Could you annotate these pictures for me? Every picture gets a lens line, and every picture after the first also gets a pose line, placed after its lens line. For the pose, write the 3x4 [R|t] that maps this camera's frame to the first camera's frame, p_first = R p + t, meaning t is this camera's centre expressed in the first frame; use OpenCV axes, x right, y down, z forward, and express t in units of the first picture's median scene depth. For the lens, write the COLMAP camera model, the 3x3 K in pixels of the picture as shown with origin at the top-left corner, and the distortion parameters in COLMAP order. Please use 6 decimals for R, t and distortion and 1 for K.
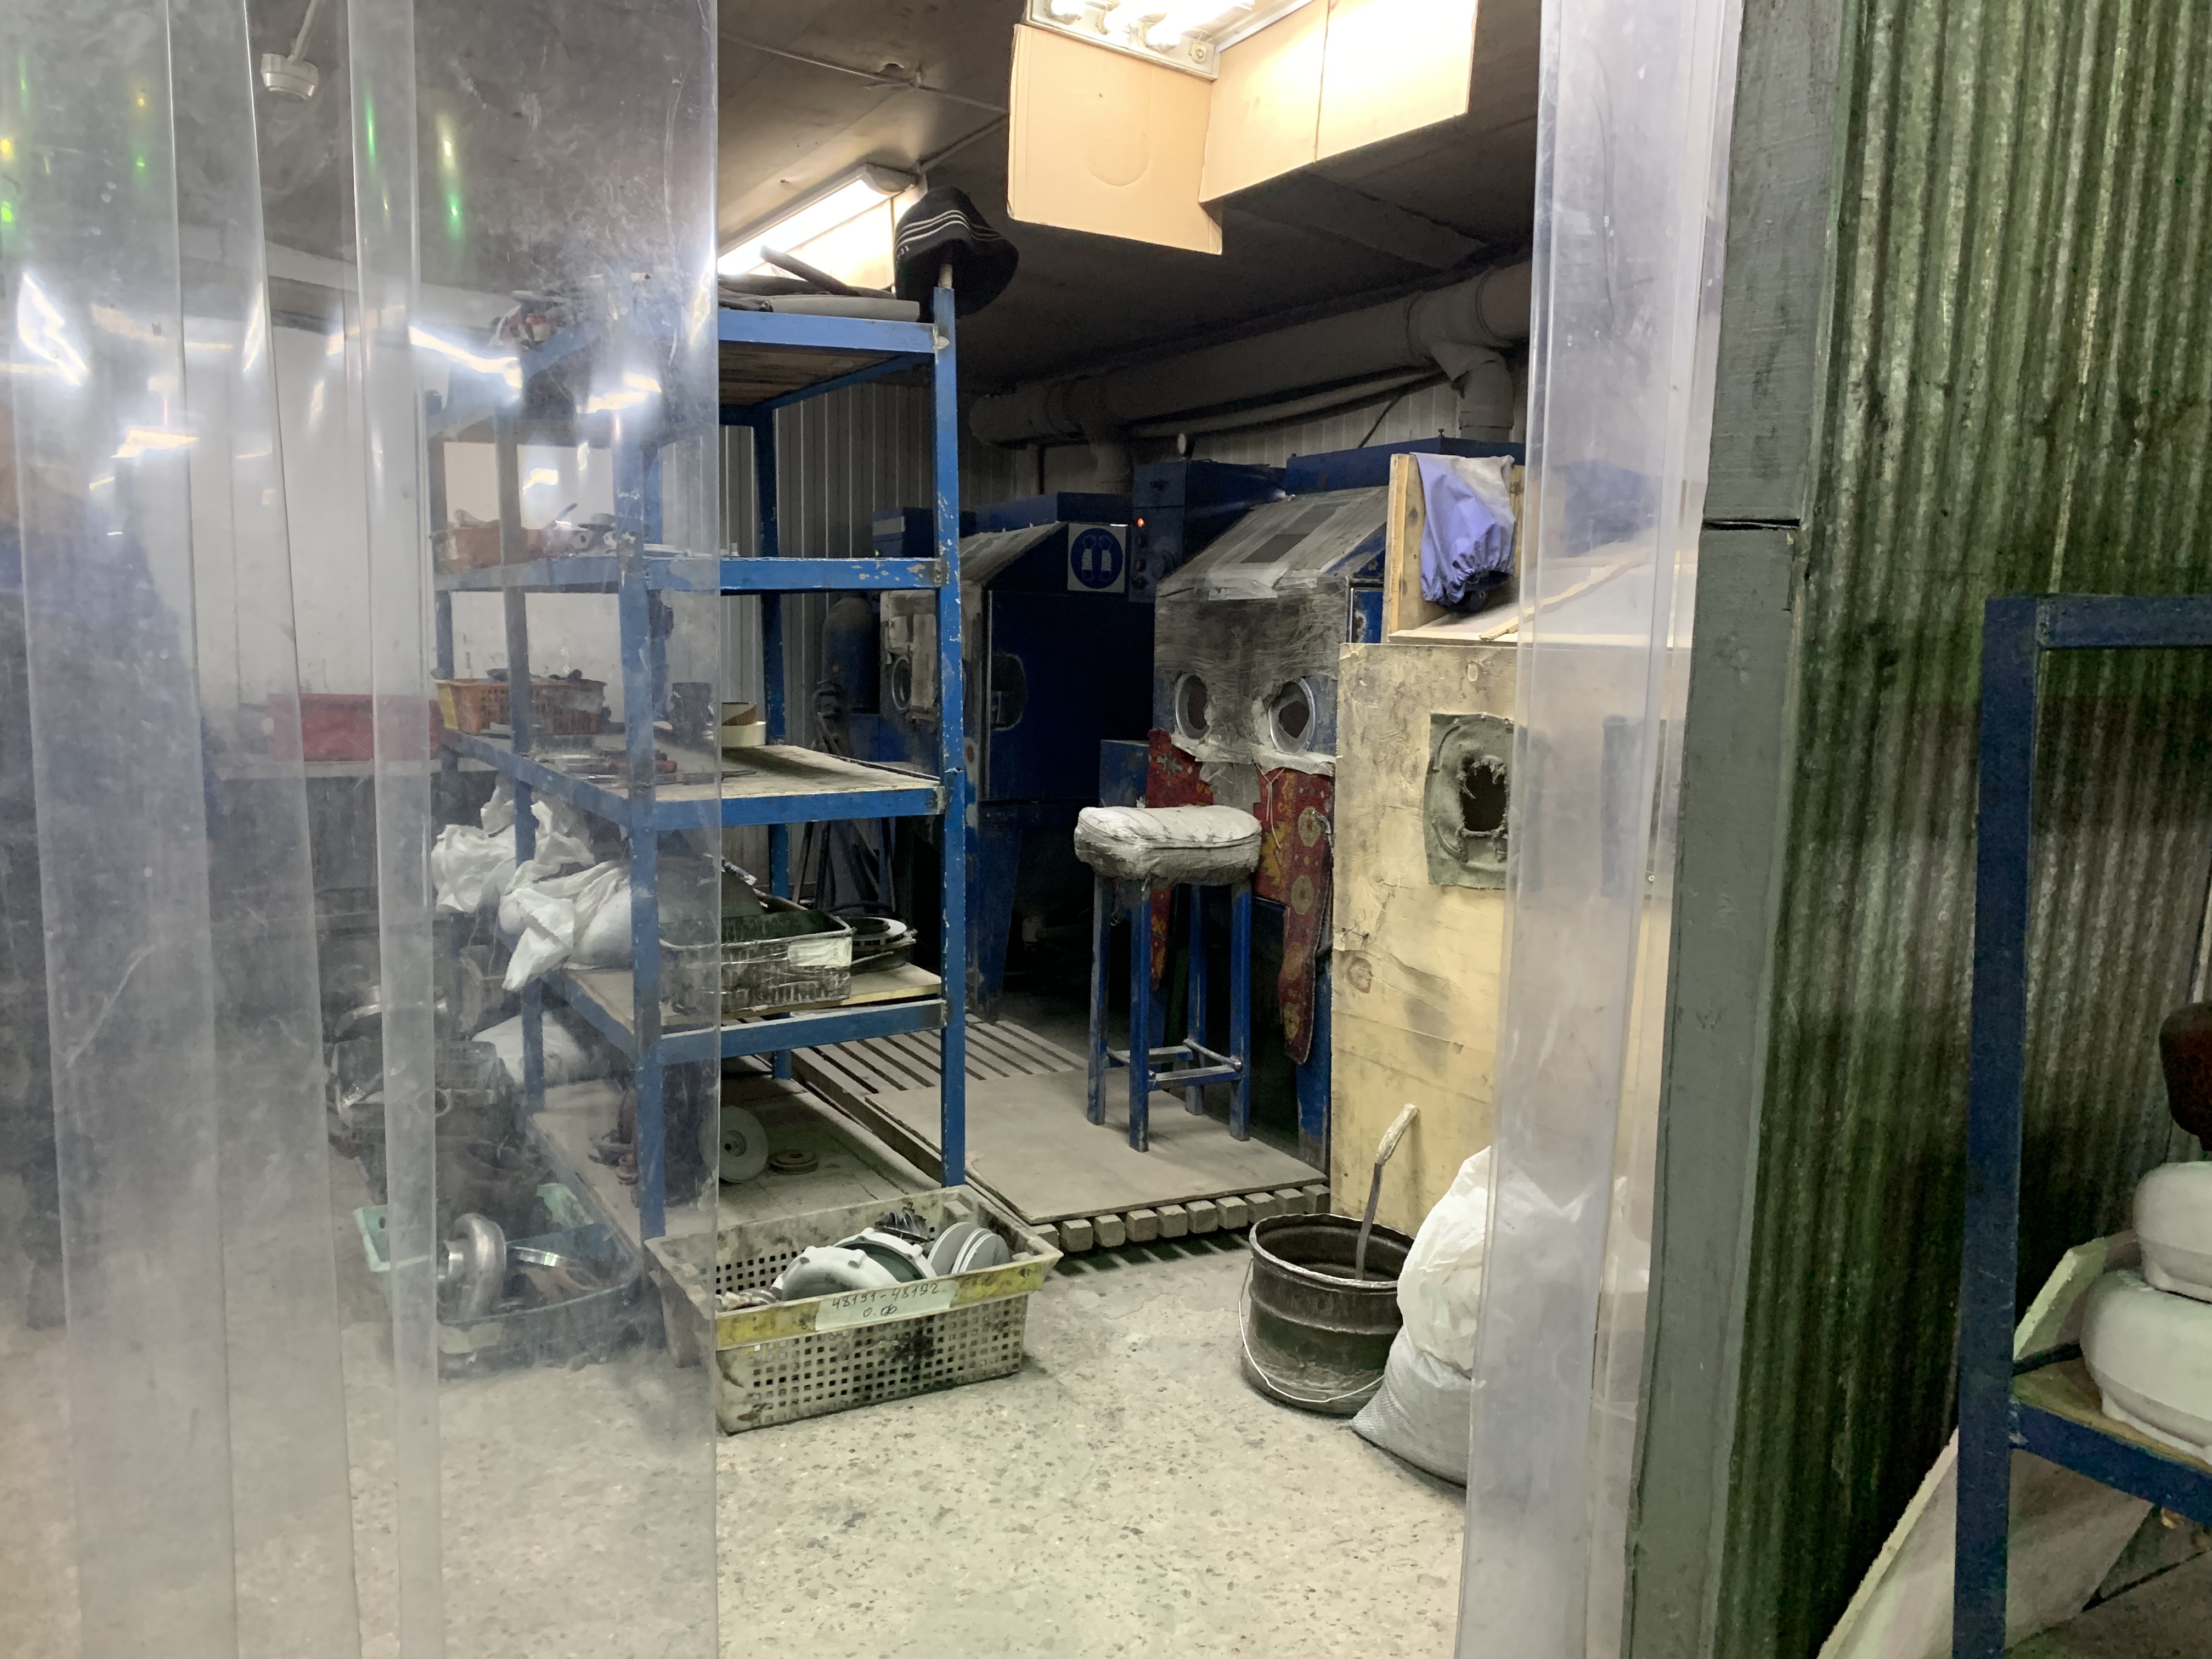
lens RADIAL K [[1681.8, 0, 1098.5], [0, 1681.8, 833.5], [0, 0, 1]] dist [0.009740, -0.008984]
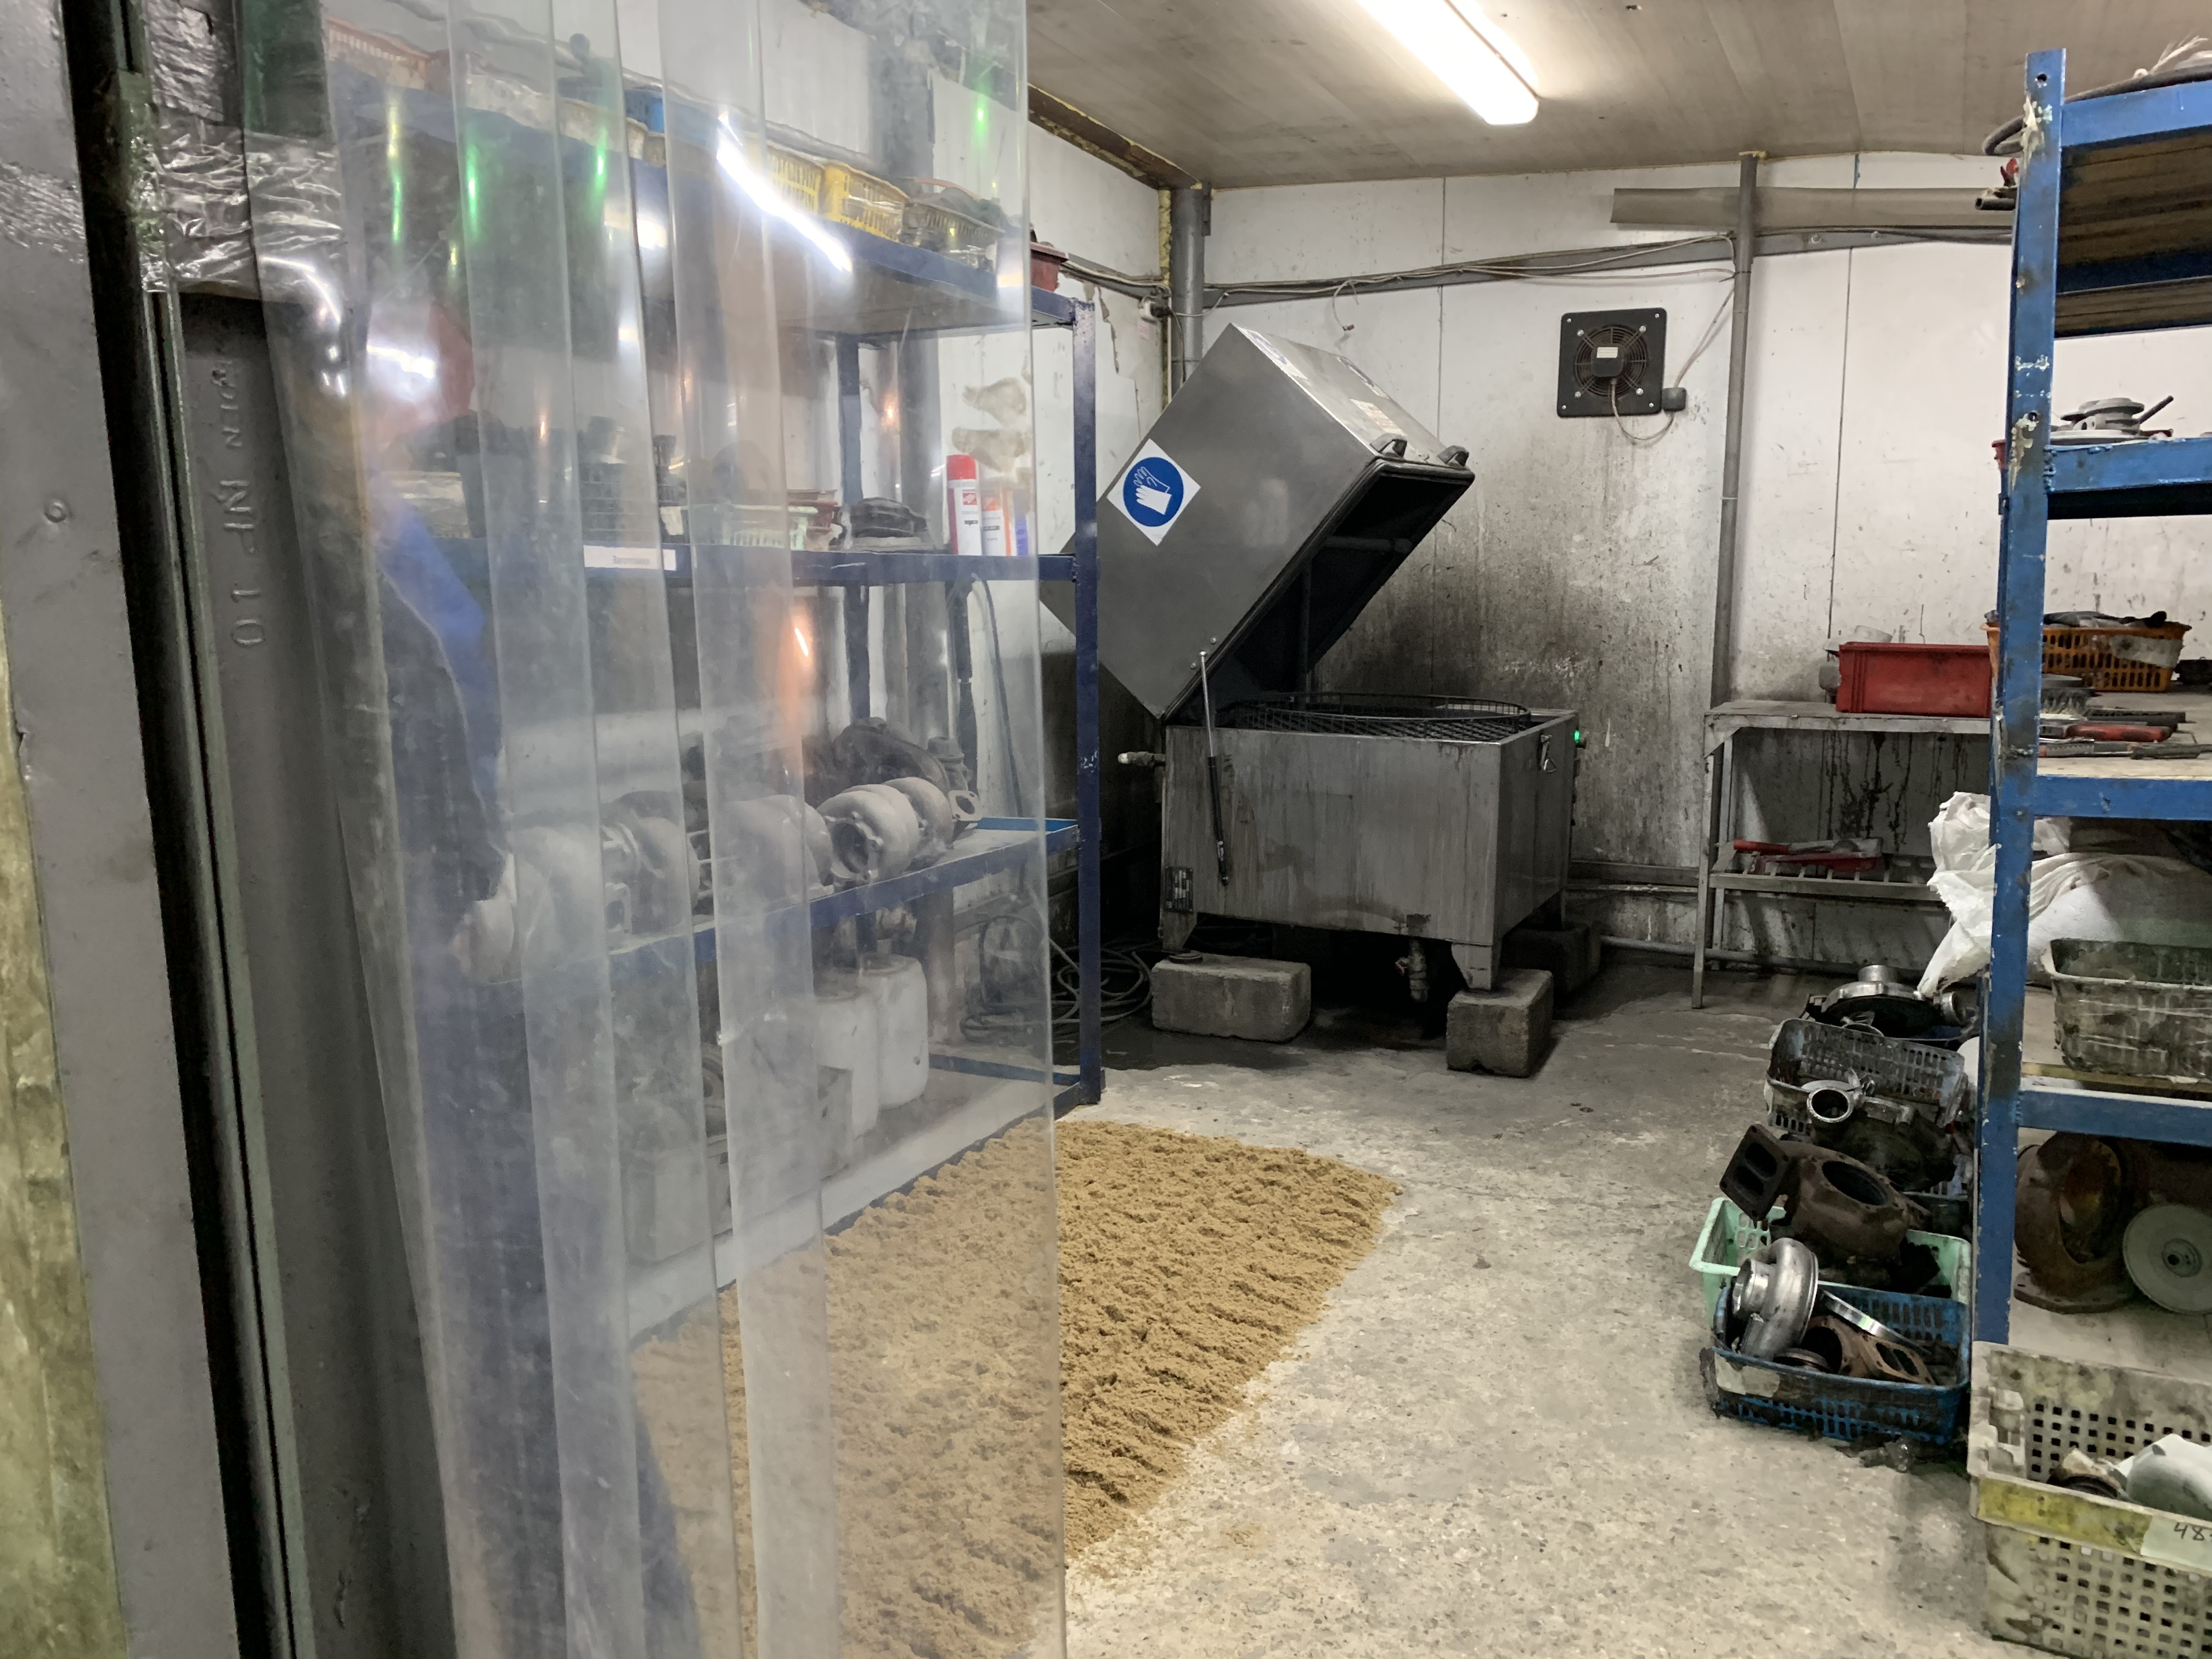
lens RADIAL K [[1681.8, 0, 1100.7], [0, 1681.8, 836.8], [0, 0, 1]] dist [0.009740, -0.008984]
pose [[0.536723, 0.102466, -0.837514, 0.139952], [-0.080257, 0.994298, 0.070215, -0.011151], [0.839933, 0.029530, 0.541886, 0.236173]]
